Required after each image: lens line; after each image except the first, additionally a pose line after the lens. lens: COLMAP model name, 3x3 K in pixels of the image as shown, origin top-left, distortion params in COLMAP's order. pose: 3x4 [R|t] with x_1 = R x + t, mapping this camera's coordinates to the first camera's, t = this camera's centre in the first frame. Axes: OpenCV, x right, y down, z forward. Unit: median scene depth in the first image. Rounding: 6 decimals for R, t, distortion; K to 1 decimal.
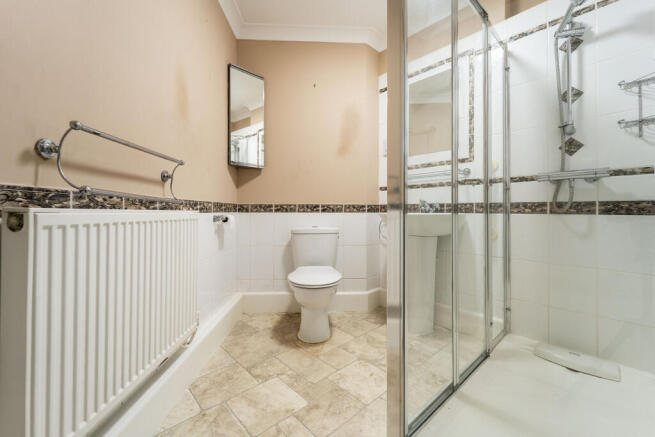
lens RADIAL K [[272.4, 0, 326.3], [0, 272.4, 217.6], [0, 0, 1]] dist [0.000277, -0.000033]
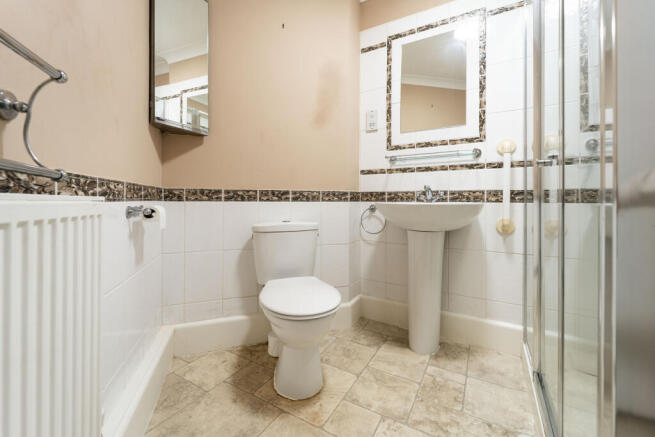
lens RADIAL K [[273.9, 0, 326.4], [0, 273.9, 205.9], [0, 0, 1]] dist [0.000045, -0.000149]
pose [[0.955307, -0.003728, 0.295592, -0.162044], [0.004908, 0.999983, -0.003250, -0.004682], [-0.295575, 0.004556, 0.955309, 0.294905]]
